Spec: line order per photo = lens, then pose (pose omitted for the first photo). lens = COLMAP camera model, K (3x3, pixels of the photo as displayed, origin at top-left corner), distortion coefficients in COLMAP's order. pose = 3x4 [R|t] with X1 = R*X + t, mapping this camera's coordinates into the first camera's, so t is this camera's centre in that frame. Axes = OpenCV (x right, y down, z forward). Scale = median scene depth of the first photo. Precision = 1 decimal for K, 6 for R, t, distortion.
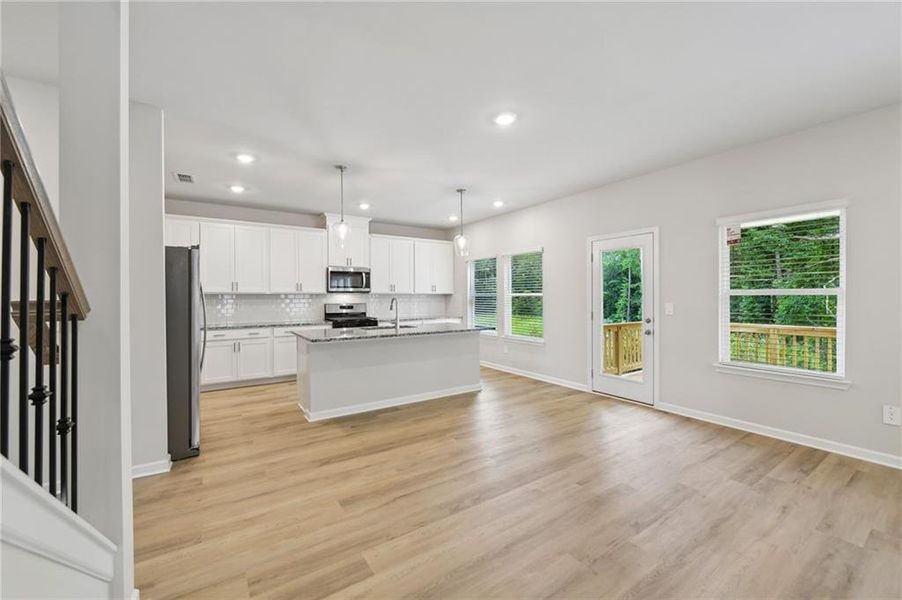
lens RADIAL K [[360.0, 0, 451.0], [0, 360.0, 300.0], [0, 0, 1]] dist [0.000772, -0.000042]
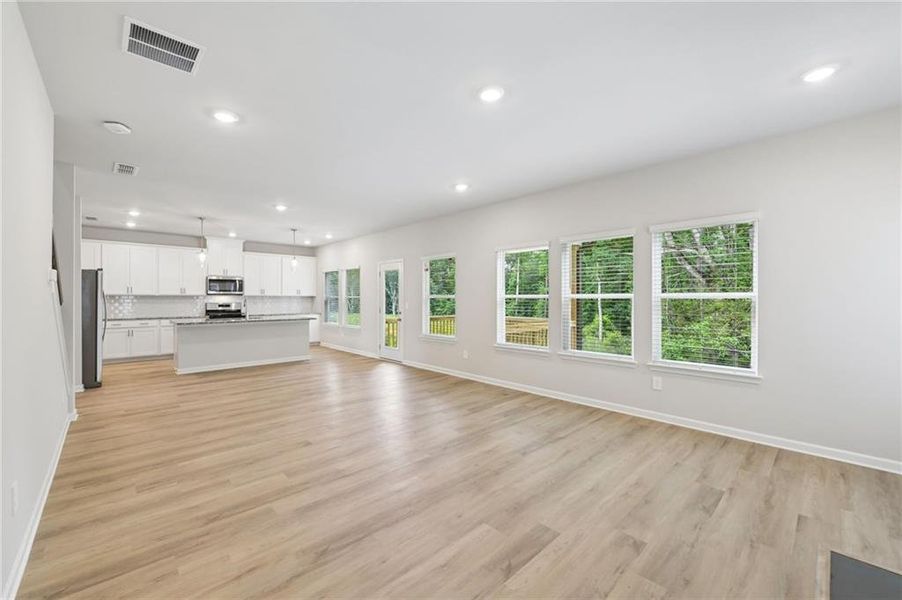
lens RADIAL K [[362.5, 0, 451.0], [0, 362.5, 300.0], [0, 0, 1]] dist [-0.002743, -0.000246]
pose [[0.986572, 0.004717, 0.163261, 0.400005], [-0.004081, 0.999983, -0.004227, 0.001767], [-0.163278, 0.003504, 0.986574, -0.587652]]
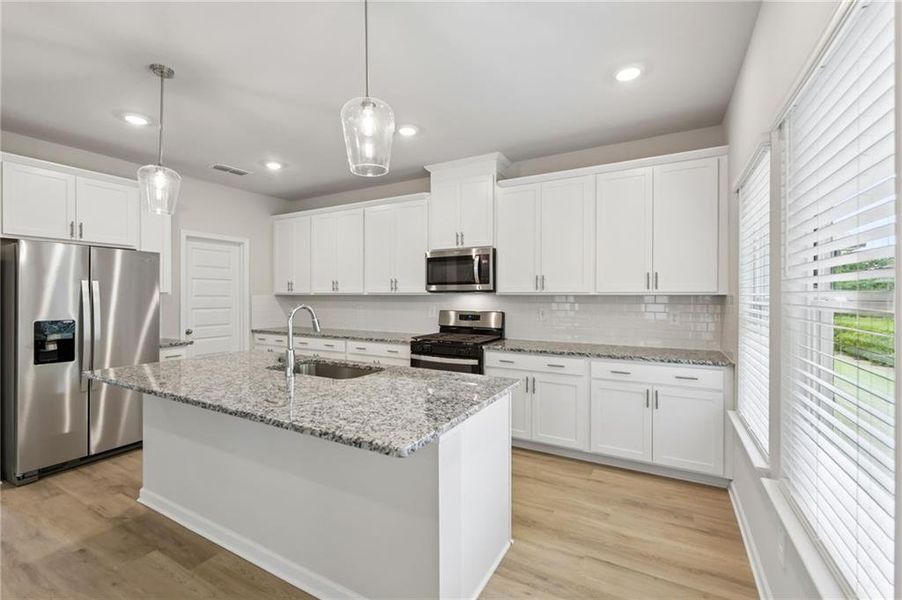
lens RADIAL K [[386.8, 0, 451.0], [0, 386.8, 300.0], [0, 0, 1]] dist [0.002655, 0.000152]
pose [[0.442492, 0.013837, -0.896666, 0.317813], [-0.011485, 0.999886, 0.009762, -0.016779], [0.896699, 0.005979, 0.442600, 0.837772]]
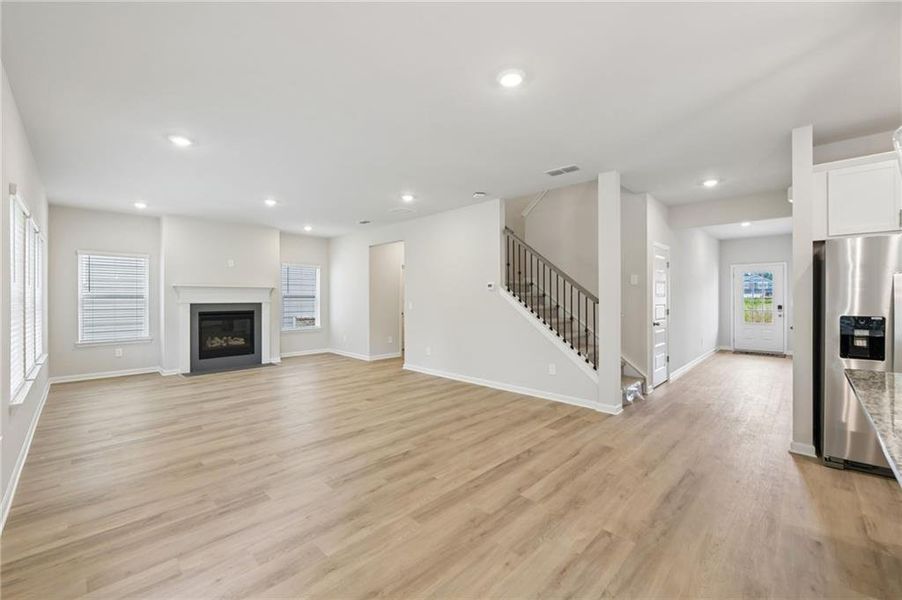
lens RADIAL K [[363.0, 0, 446.2], [0, 363.0, 296.9], [0, 0, 1]] dist [-0.004459, -0.000743]
pose [[-0.981136, 0.006479, -0.193211, 0.245457], [0.005230, 0.999962, 0.006976, -0.009902], [0.193249, 0.005833, -0.981132, 0.958648]]
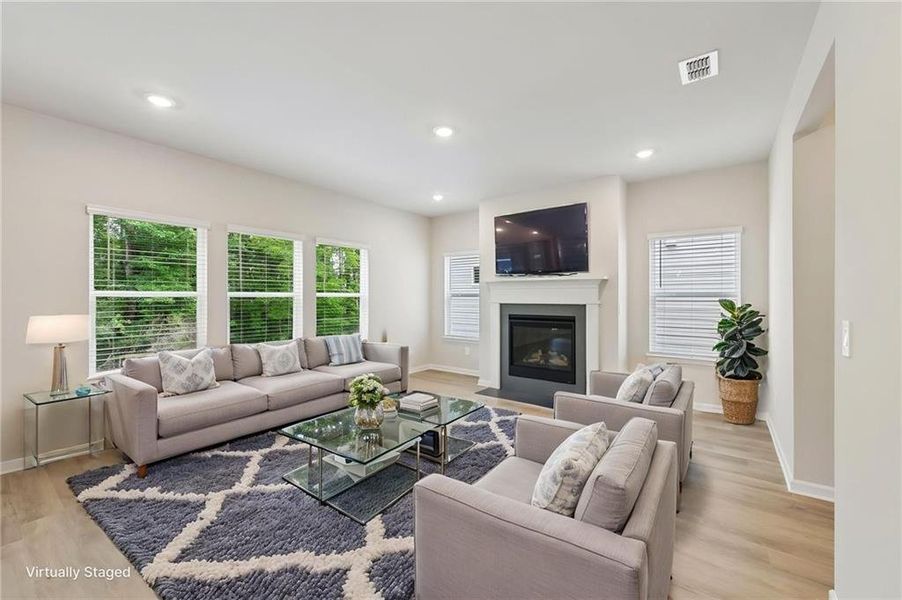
lens RADIAL K [[363.0, 0, 446.2], [0, 363.0, 296.9], [0, 0, 1]] dist [-0.004459, -0.000743]
pose [[-0.312803, 0.004315, 0.949808, -0.031392], [0.008993, 0.999958, -0.001581, -0.001068], [-0.949775, 0.008047, -0.312829, 0.052705]]
